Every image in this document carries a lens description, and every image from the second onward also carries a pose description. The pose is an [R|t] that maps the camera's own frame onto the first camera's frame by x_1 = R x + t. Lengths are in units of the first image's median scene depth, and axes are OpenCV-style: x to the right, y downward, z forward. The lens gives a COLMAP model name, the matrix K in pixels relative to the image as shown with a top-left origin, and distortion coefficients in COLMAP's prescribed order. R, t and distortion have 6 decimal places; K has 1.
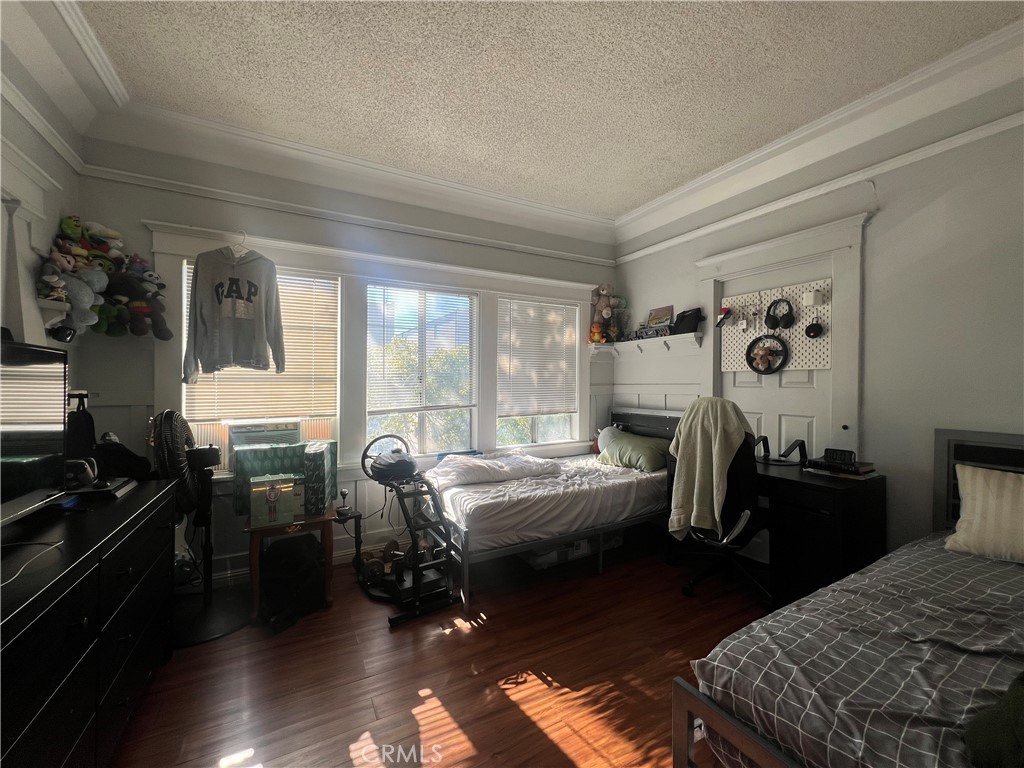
lens RADIAL K [[408.2, 0, 510.1], [0, 408.2, 385.2], [0, 0, 1]] dist [-0.000383, 0.000103]
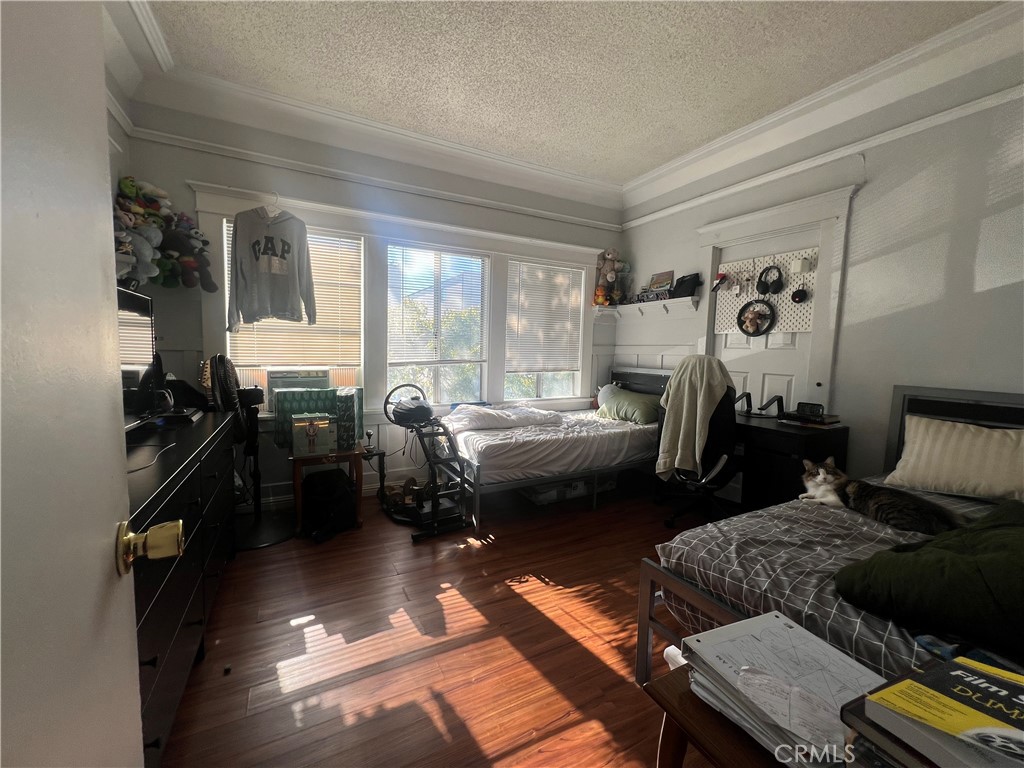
lens RADIAL K [[408.2, 0, 511.2], [0, 408.2, 384.9], [0, 0, 1]] dist [-0.000383, 0.000103]
pose [[0.999725, 0.021948, -0.008253, -0.009650], [-0.021181, 0.996272, 0.083622, 0.030343], [0.010058, -0.083425, 0.996463, -0.122389]]
